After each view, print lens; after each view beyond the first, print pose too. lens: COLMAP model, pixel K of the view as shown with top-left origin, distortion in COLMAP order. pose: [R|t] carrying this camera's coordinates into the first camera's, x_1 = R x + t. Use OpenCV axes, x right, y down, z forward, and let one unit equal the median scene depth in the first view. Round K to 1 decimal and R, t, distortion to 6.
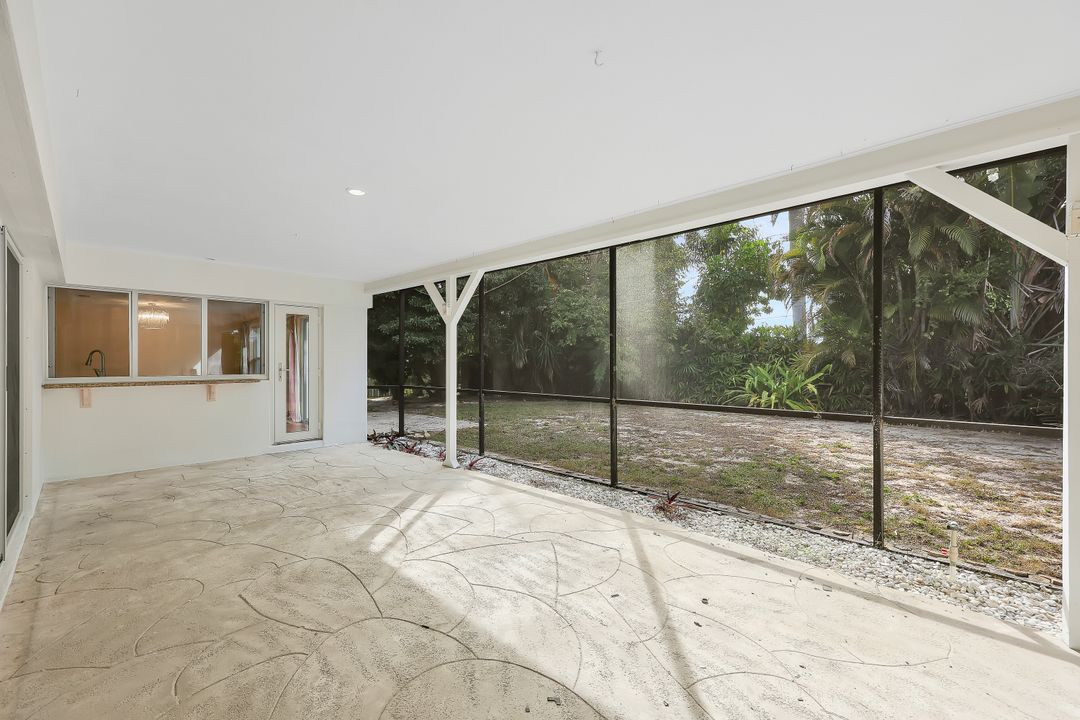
lens RADIAL K [[457.6, 0, 543.7], [0, 457.6, 360.6], [0, 0, 1]] dist [0.000107, 0.000326]
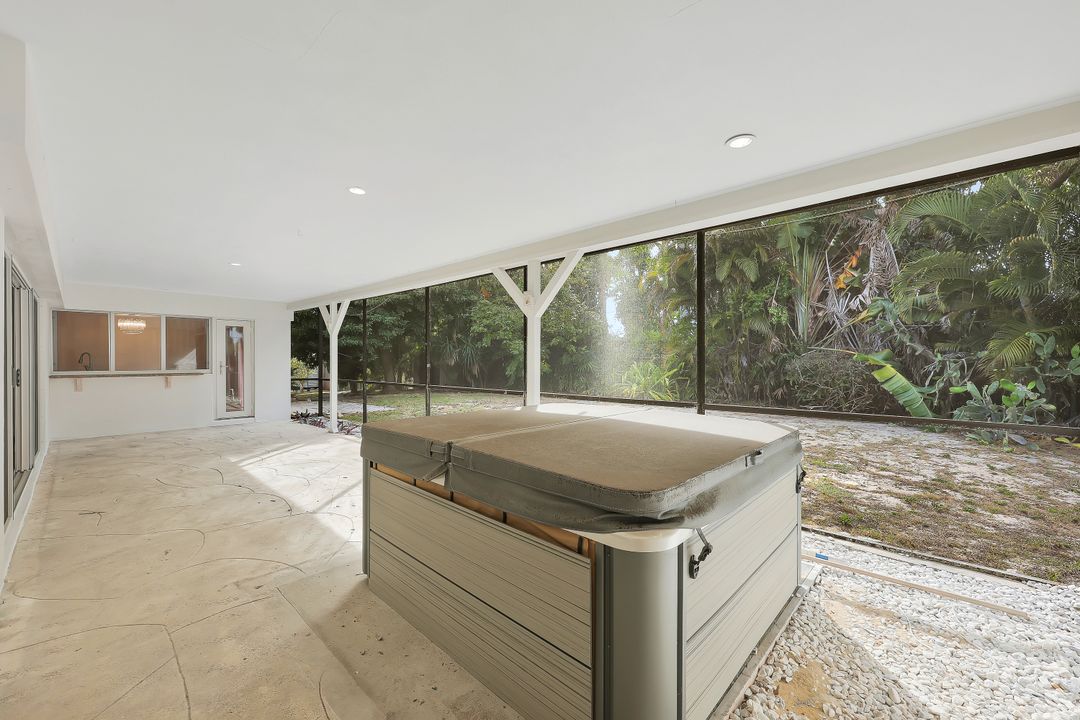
lens RADIAL K [[439.9, 0, 535.7], [0, 439.9, 361.4], [0, 0, 1]] dist [0.001260, 0.000258]
pose [[0.999853, 0.000888, 0.017123, 0.414975], [-0.001013, 0.999973, 0.007279, -0.006513], [-0.017116, -0.007295, 0.999827, -0.410618]]
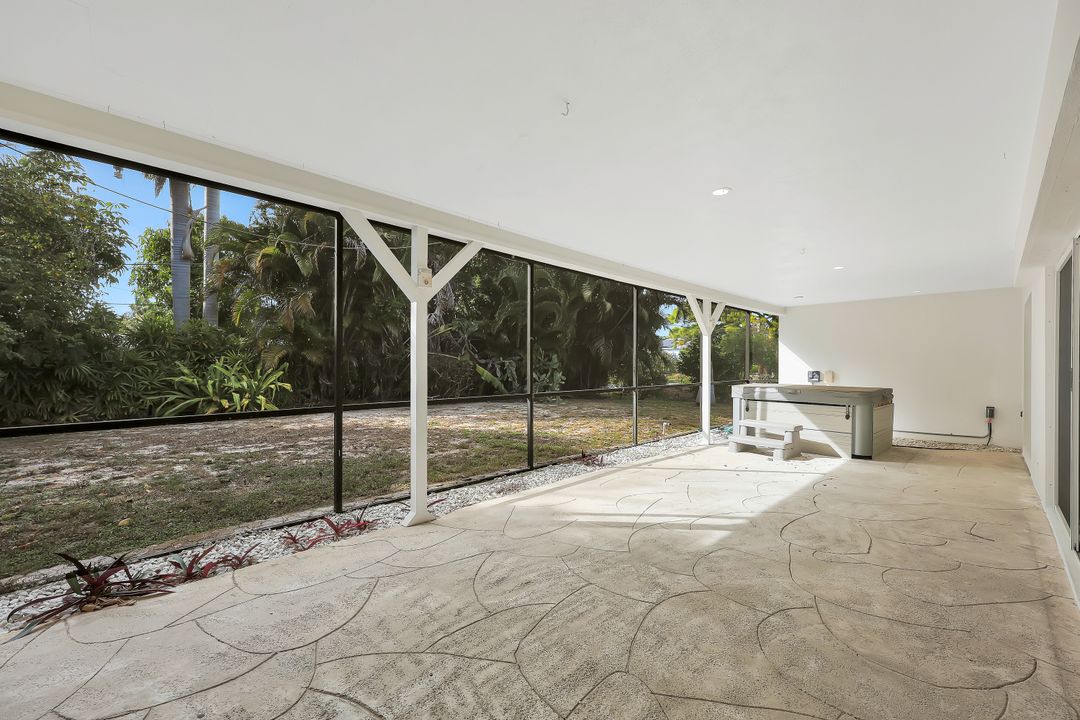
lens RADIAL K [[435.7, 0, 540.0], [0, 435.7, 360.0], [0, 0, 1]] dist [-0.000089, -0.000278]
pose [[0.025144, 0.005968, 0.999666, -0.799458], [-0.007990, 0.999951, -0.005769, 0.004058], [-0.999652, -0.007842, 0.025190, 0.798351]]
